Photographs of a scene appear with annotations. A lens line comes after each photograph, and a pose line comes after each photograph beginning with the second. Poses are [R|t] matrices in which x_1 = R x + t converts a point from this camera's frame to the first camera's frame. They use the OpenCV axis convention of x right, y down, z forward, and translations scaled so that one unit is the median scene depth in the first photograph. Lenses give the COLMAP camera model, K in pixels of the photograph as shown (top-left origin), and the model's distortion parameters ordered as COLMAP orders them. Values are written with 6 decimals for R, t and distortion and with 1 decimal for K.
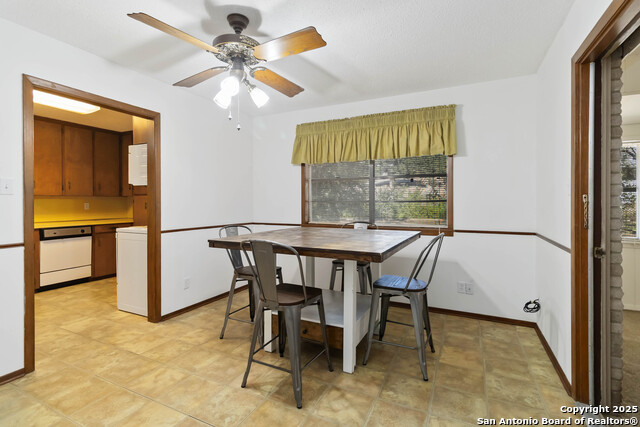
lens RADIAL K [[304.2, 0, 322.9], [0, 304.2, 202.6], [0, 0, 1]] dist [0.001988, 0.000270]
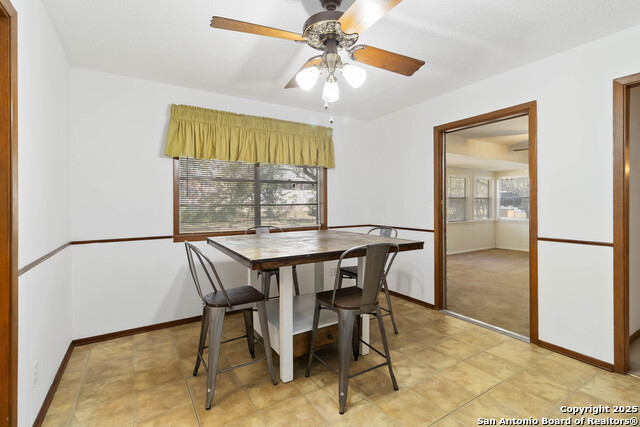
lens RADIAL K [[304.2, 0, 322.9], [0, 304.2, 202.6], [0, 0, 1]] dist [0.001988, 0.000270]
pose [[0.523372, -0.000273, 0.852104, -0.682241], [0.011456, 0.999912, -0.006716, -0.002760], [-0.852027, 0.013277, 0.523329, 0.373654]]
